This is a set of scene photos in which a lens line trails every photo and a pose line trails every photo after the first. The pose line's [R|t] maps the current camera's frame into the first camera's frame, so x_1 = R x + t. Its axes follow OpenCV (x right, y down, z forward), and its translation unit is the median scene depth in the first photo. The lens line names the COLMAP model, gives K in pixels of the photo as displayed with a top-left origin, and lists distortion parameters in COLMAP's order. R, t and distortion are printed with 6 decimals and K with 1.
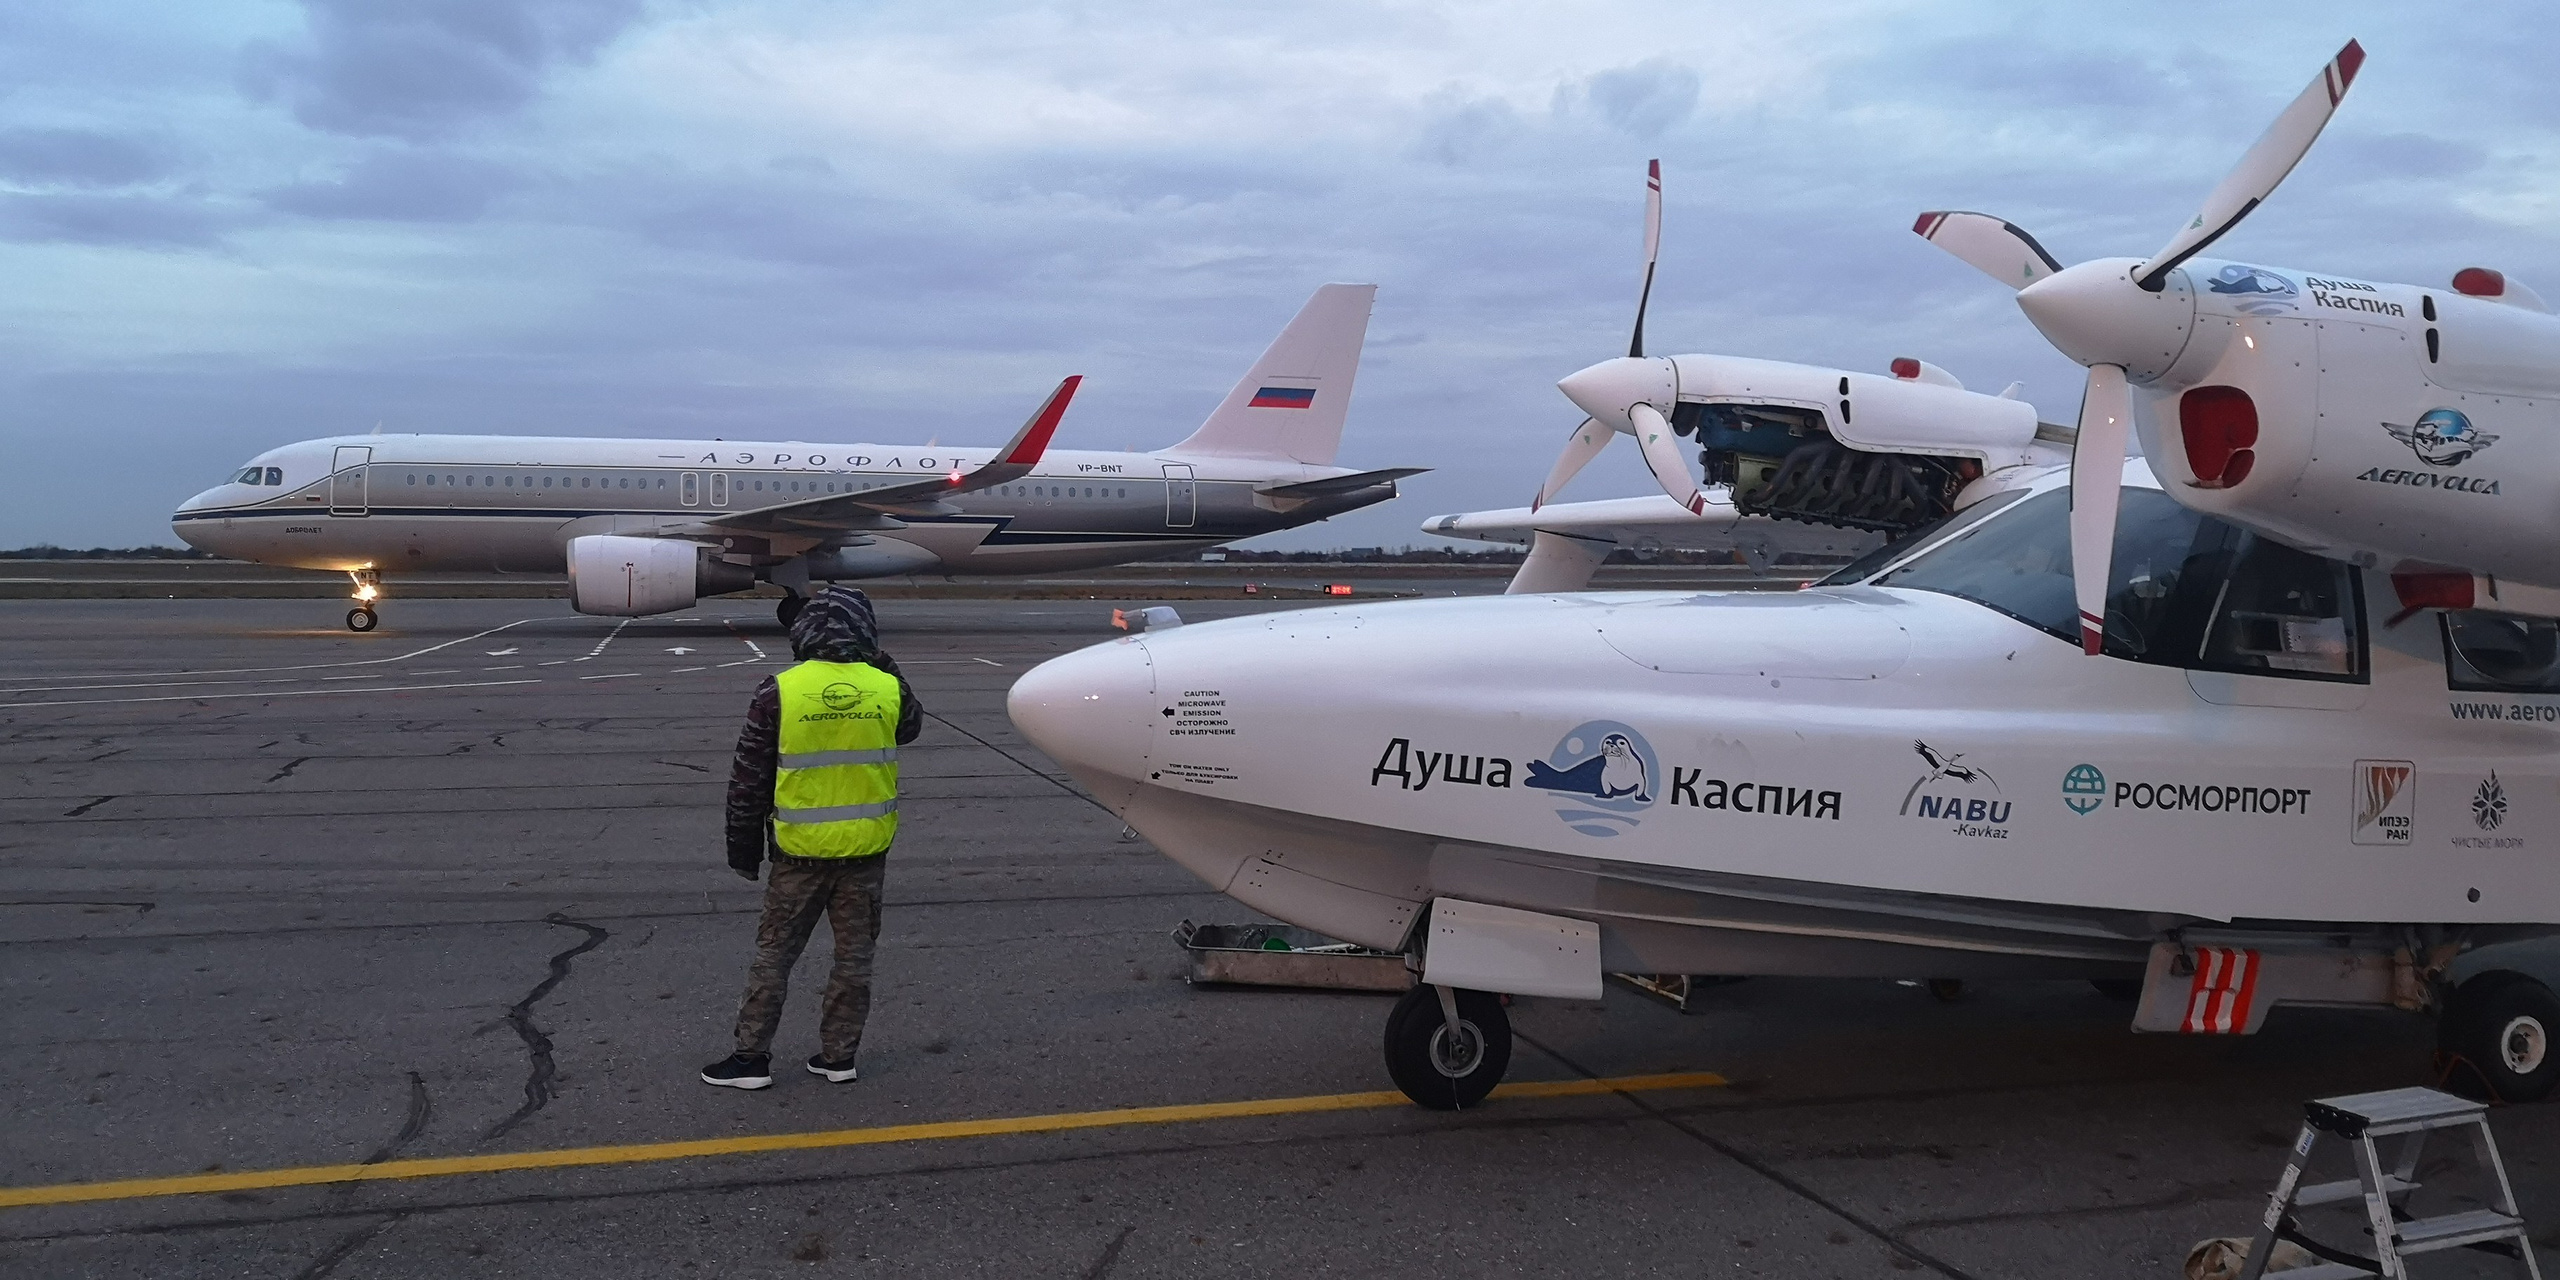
lens RADIAL K [[2008.6, 0, 1280.0], [0, 2008.6, 640.0], [0, 0, 1]] dist [0.048087, -0.059650]
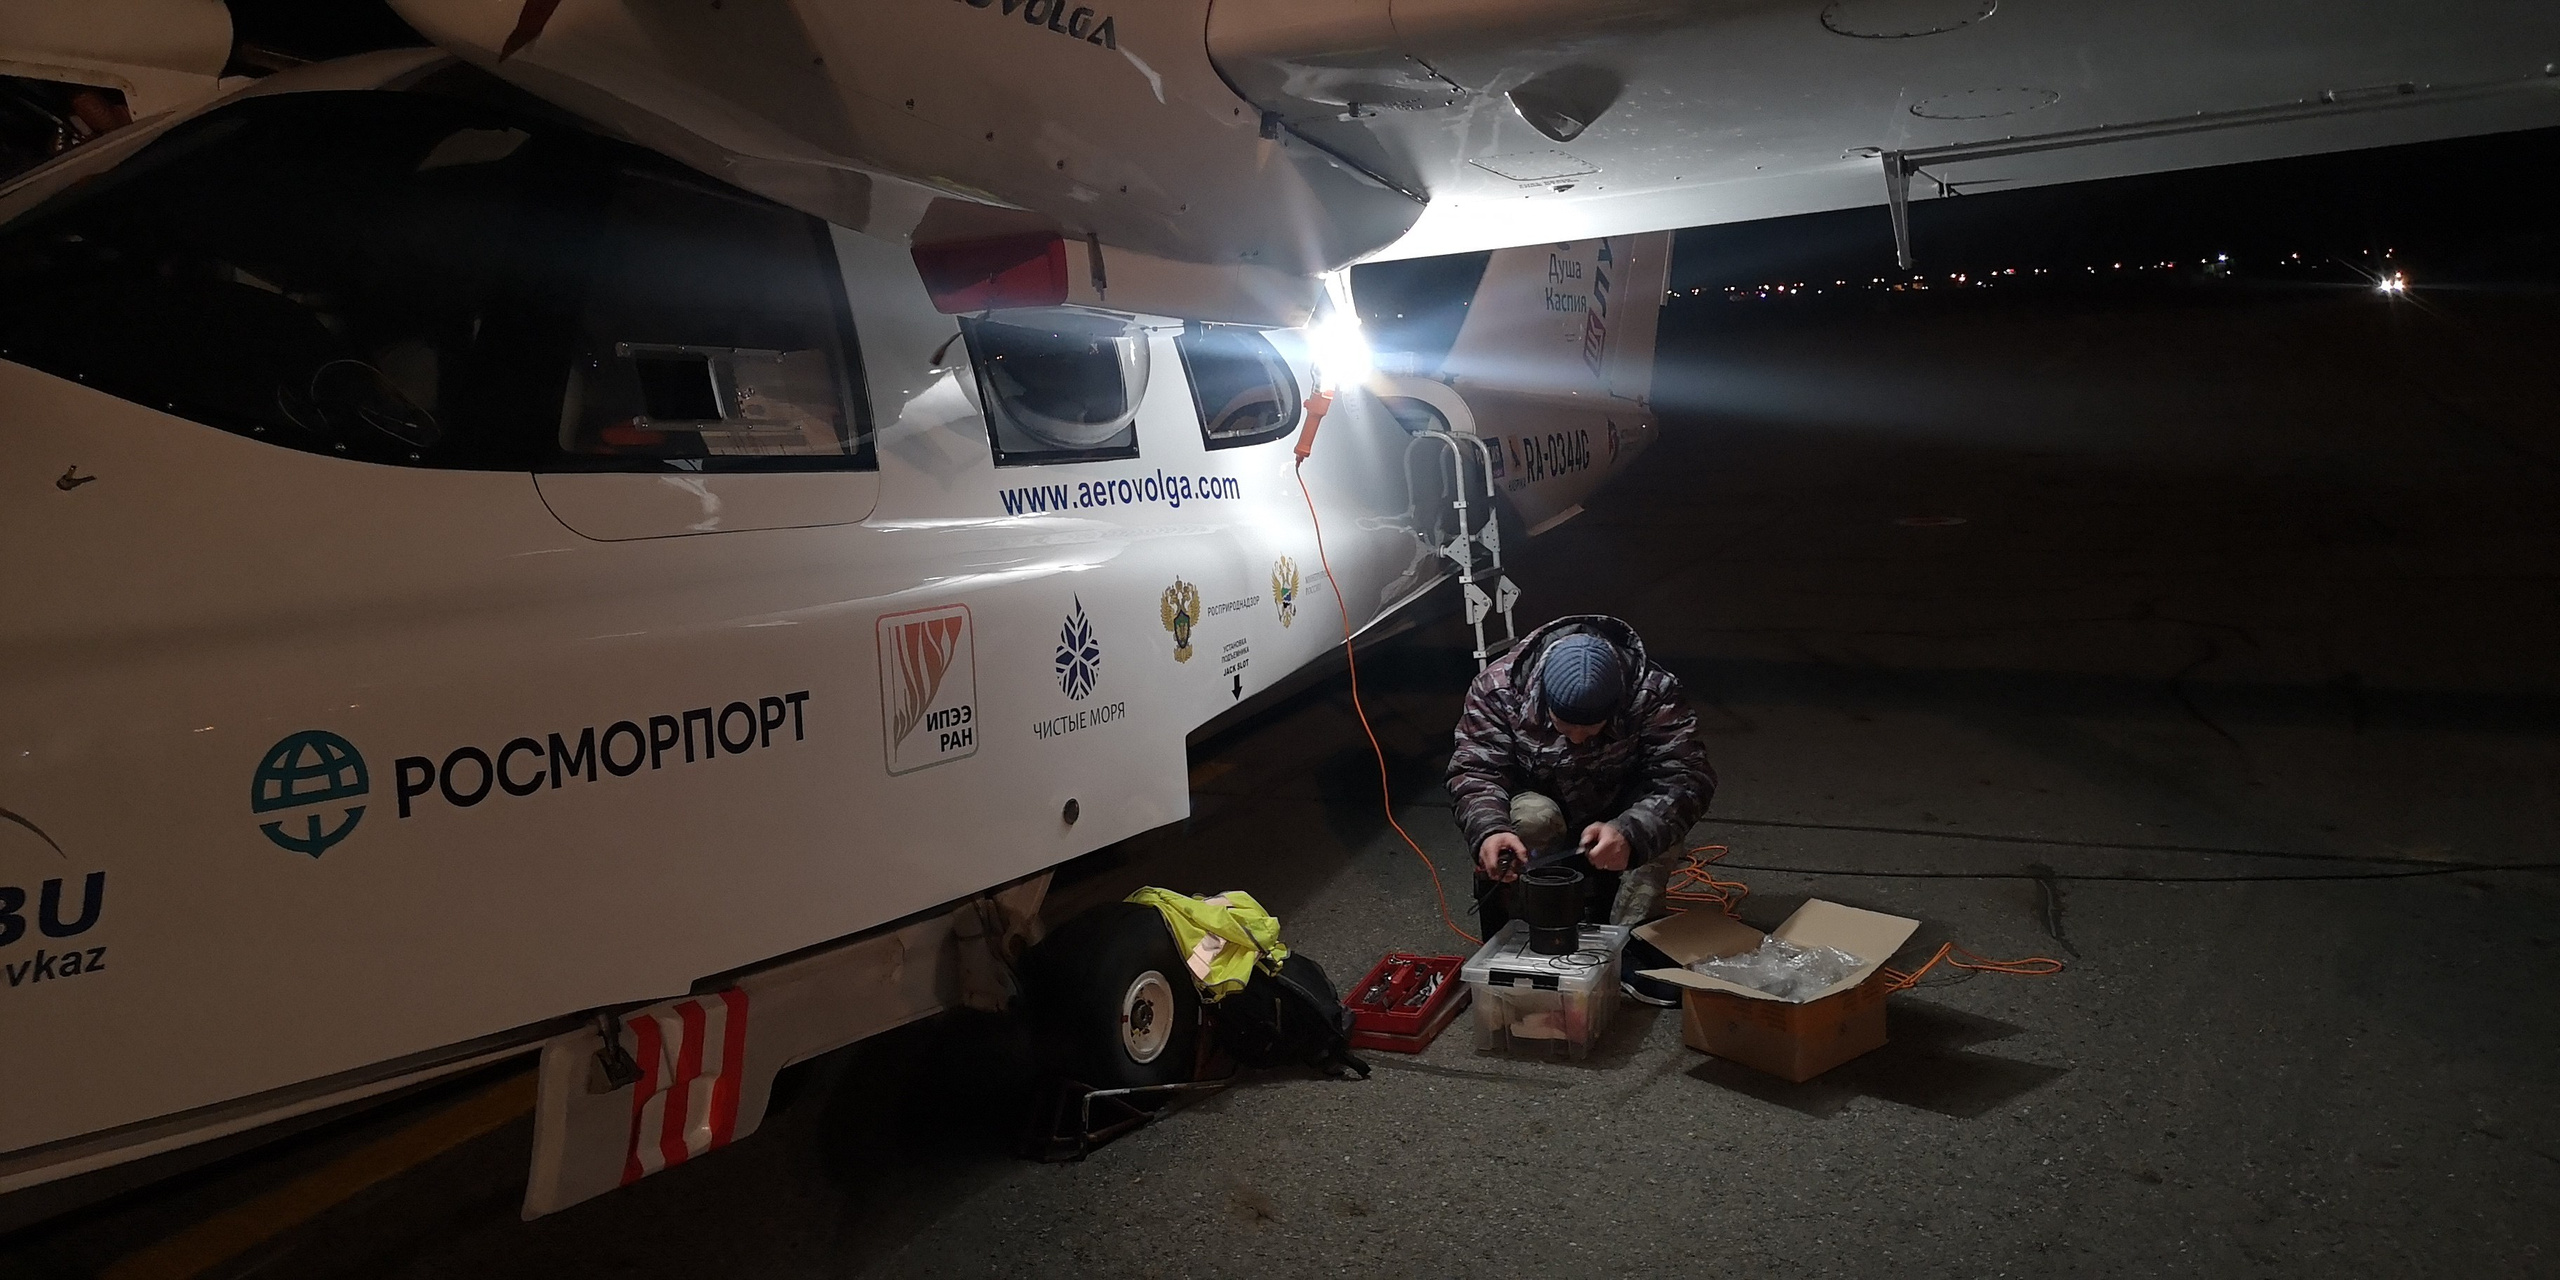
lens RADIAL K [[2008.6, 0, 1280.0], [0, 2008.6, 640.0], [0, 0, 1]] dist [0.048087, -0.059650]
pose [[0.743851, -0.140205, 0.653474, 0.252547], [0.073155, 0.988954, 0.128911, 0.005092], [-0.664329, -0.048086, 0.745891, 0.512984]]
